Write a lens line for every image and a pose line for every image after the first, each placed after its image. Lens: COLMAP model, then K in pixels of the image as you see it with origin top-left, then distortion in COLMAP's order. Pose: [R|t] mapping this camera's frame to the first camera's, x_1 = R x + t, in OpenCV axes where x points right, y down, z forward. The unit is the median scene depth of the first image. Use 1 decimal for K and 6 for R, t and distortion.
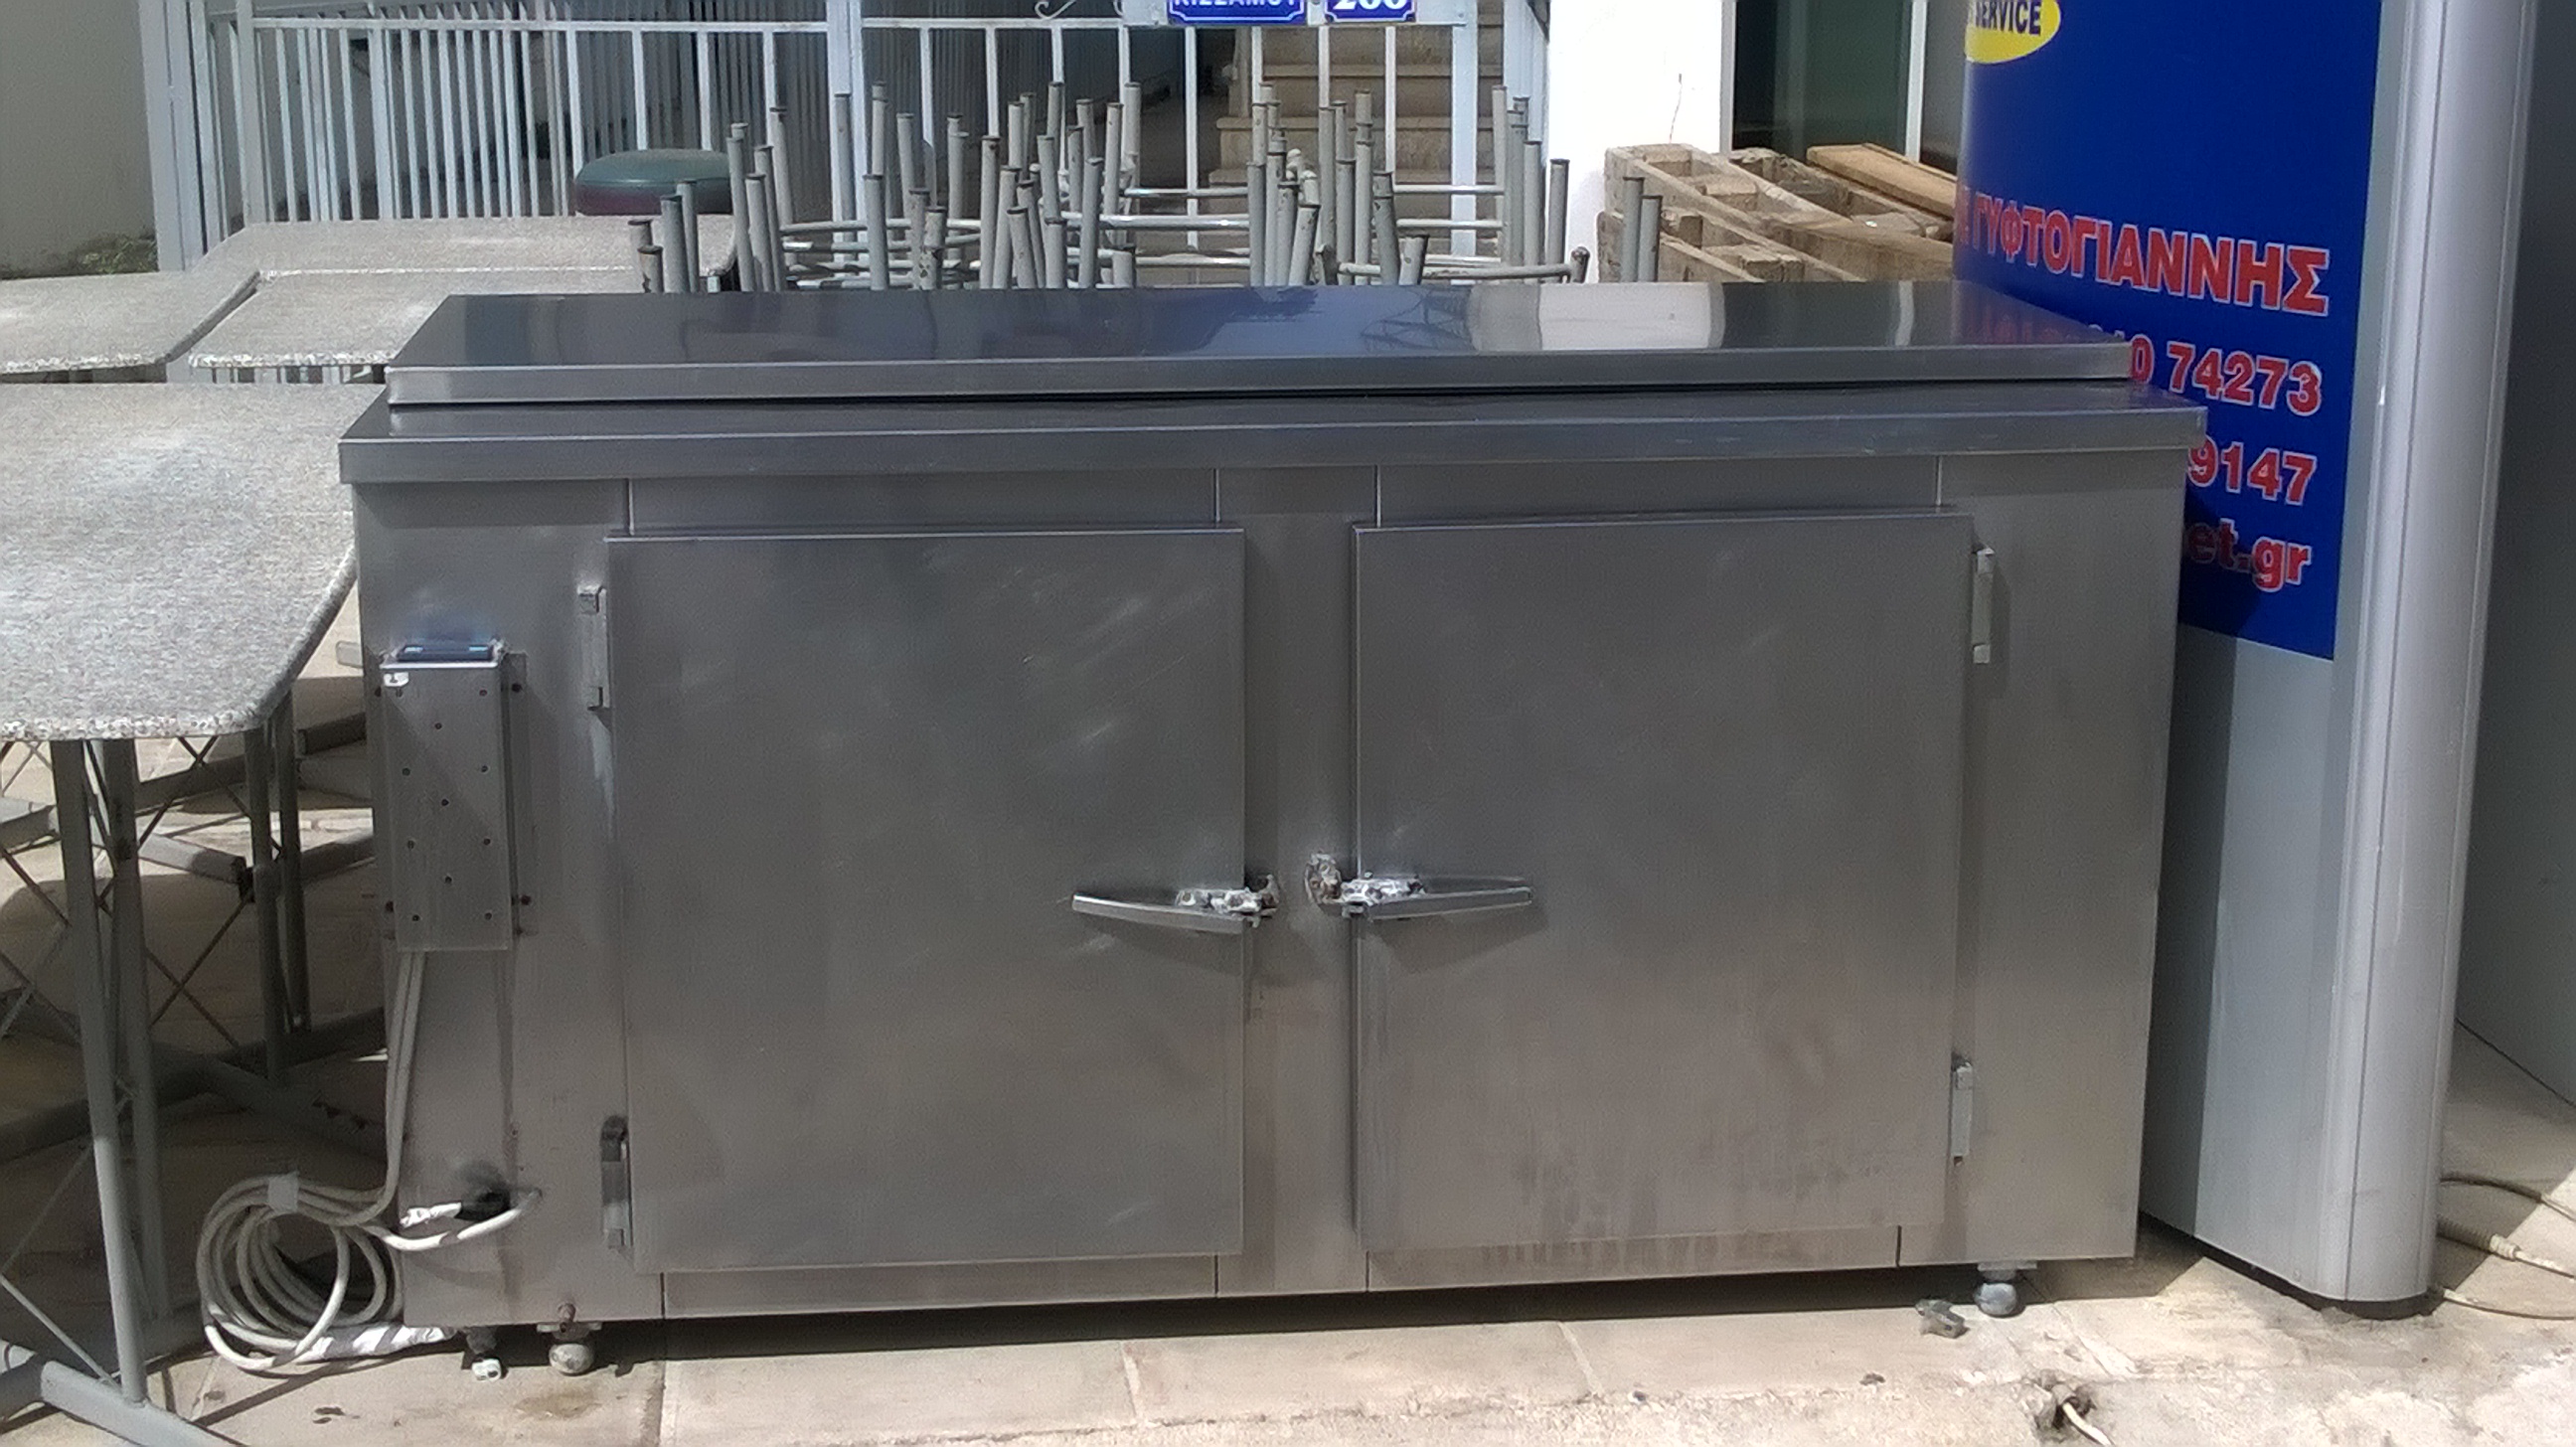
lens RADIAL K [[3535.9, 0, 1237.5], [0, 3535.9, 719.7], [0, 0, 1]] dist [0.081276, -0.225881]
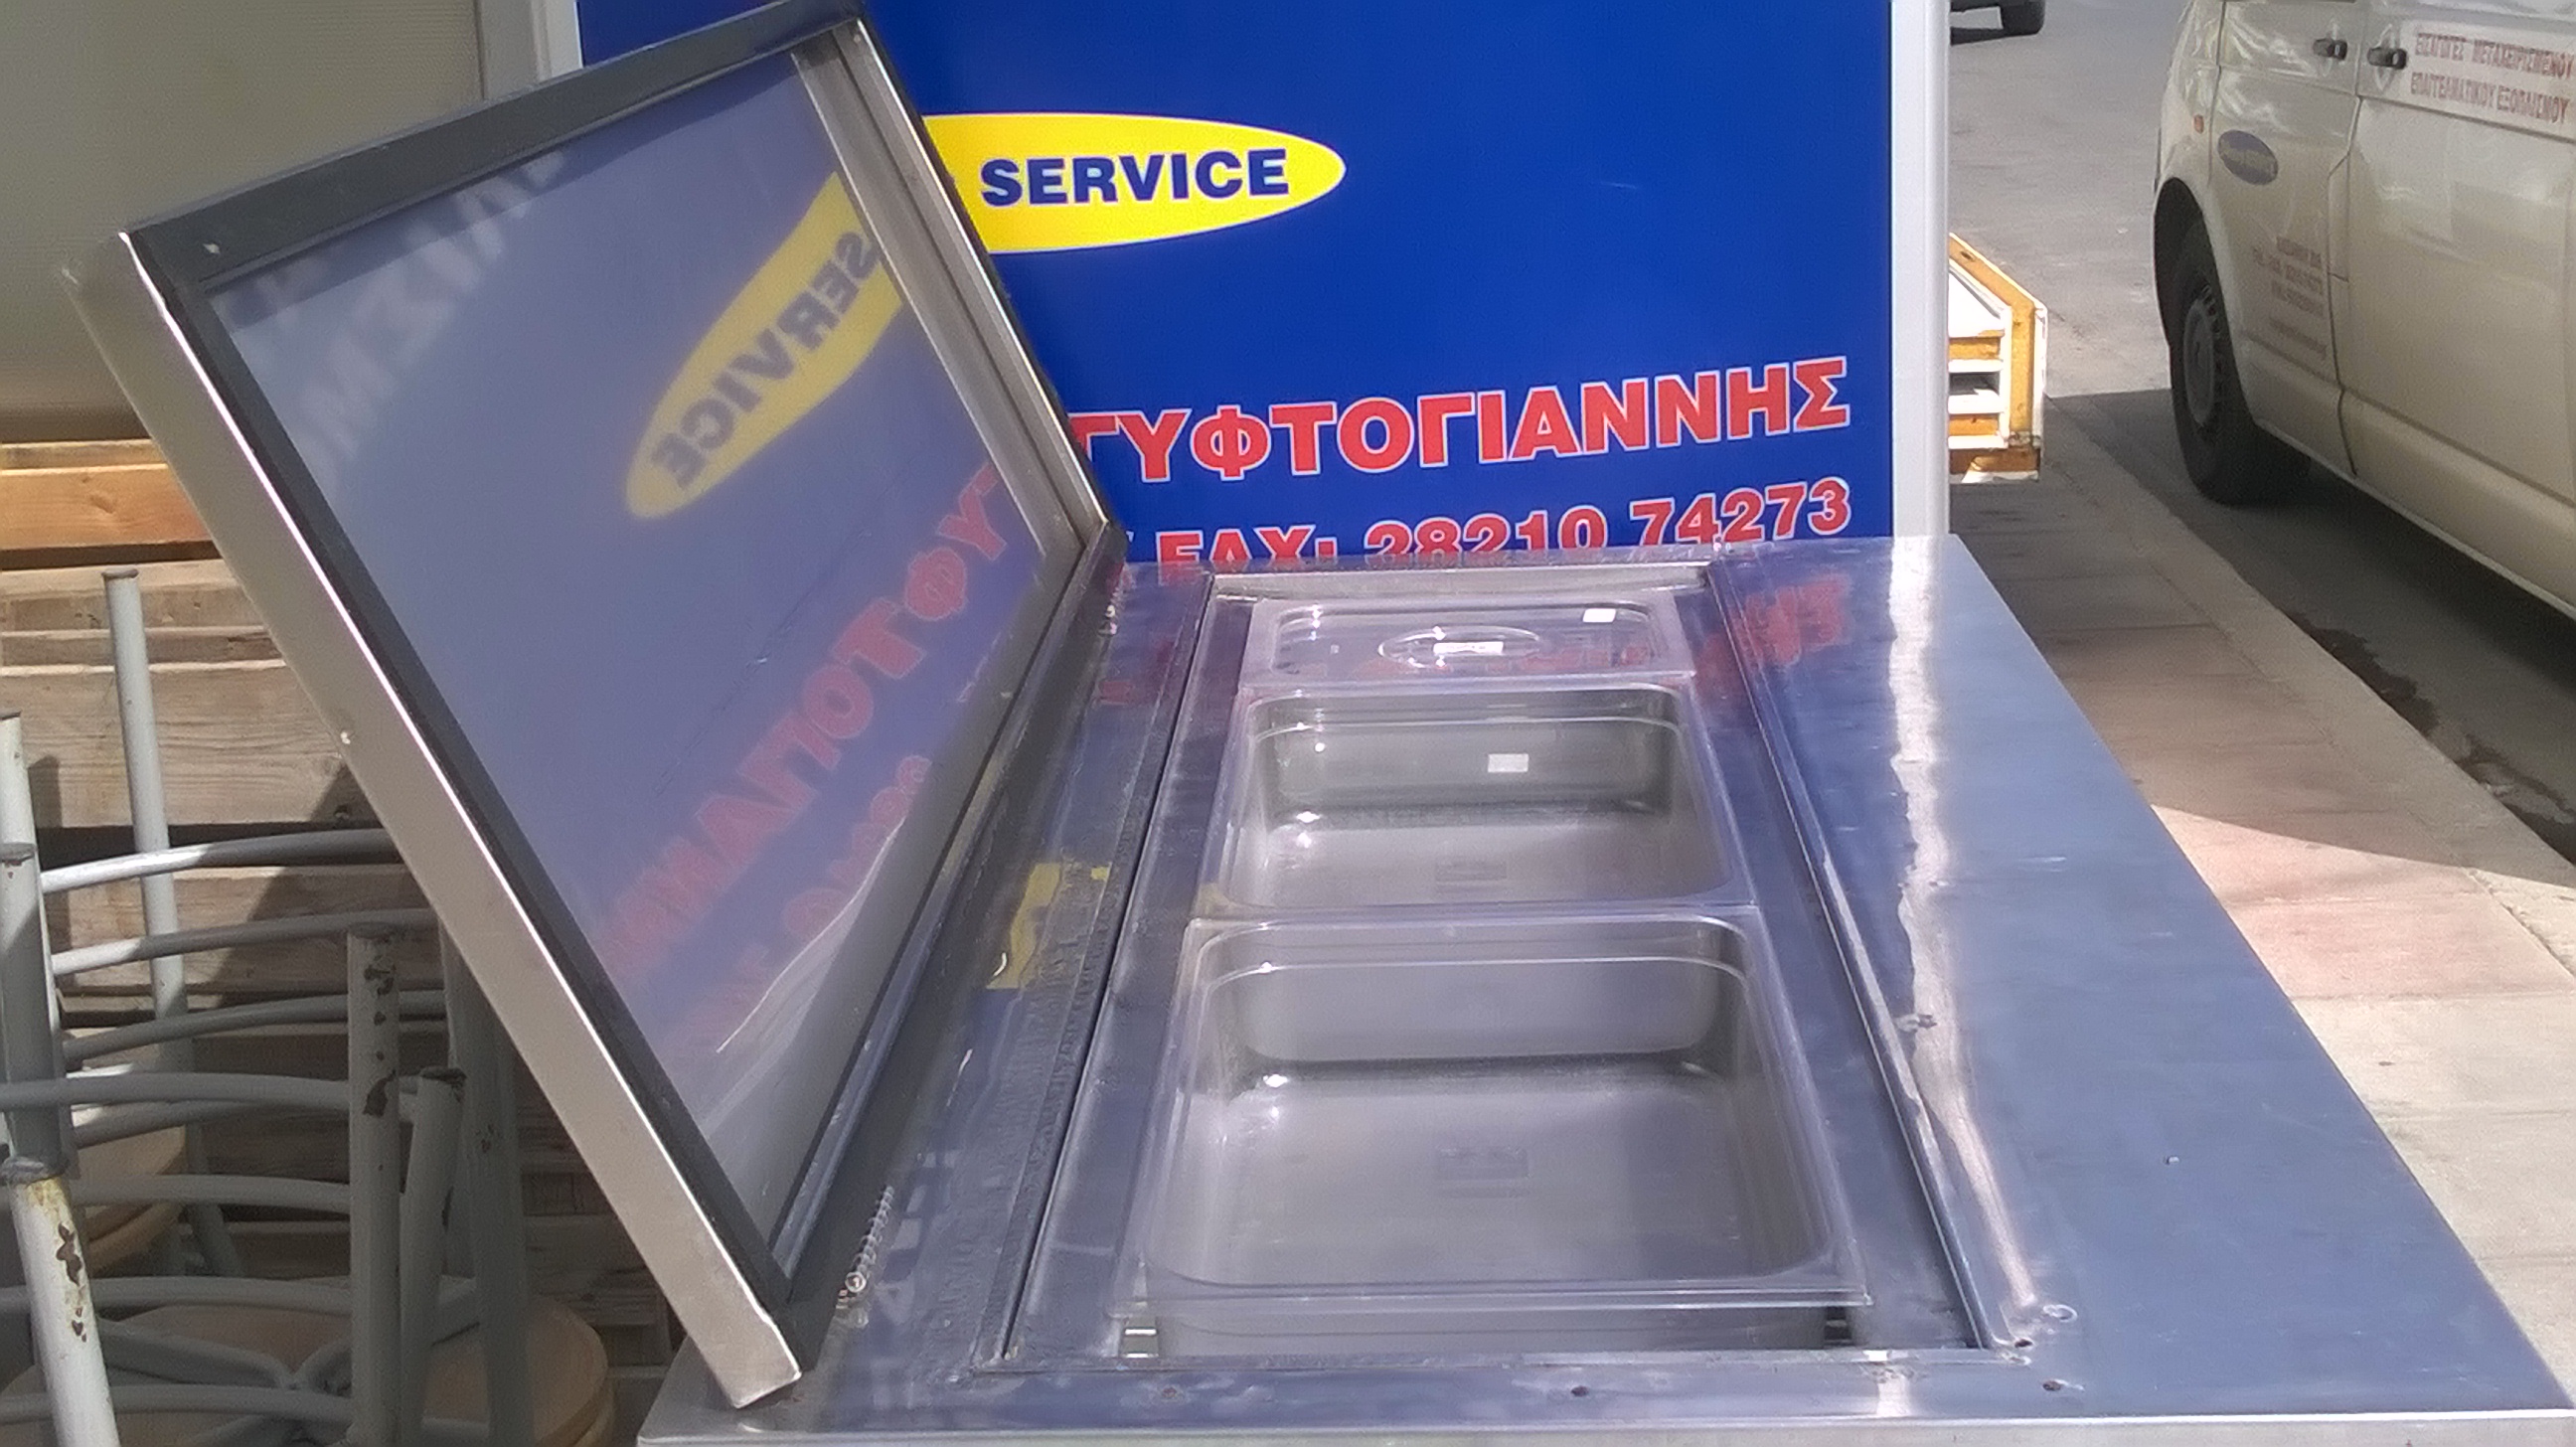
lens RADIAL K [[3535.9, 0, 1237.5], [0, 3535.9, 719.7], [0, 0, 1]] dist [0.081276, -0.225881]
pose [[0.151162, -0.252182, 0.955800, -0.626713], [0.276533, 0.939094, 0.204040, -0.271812], [-0.949042, 0.233467, 0.211692, 0.954750]]
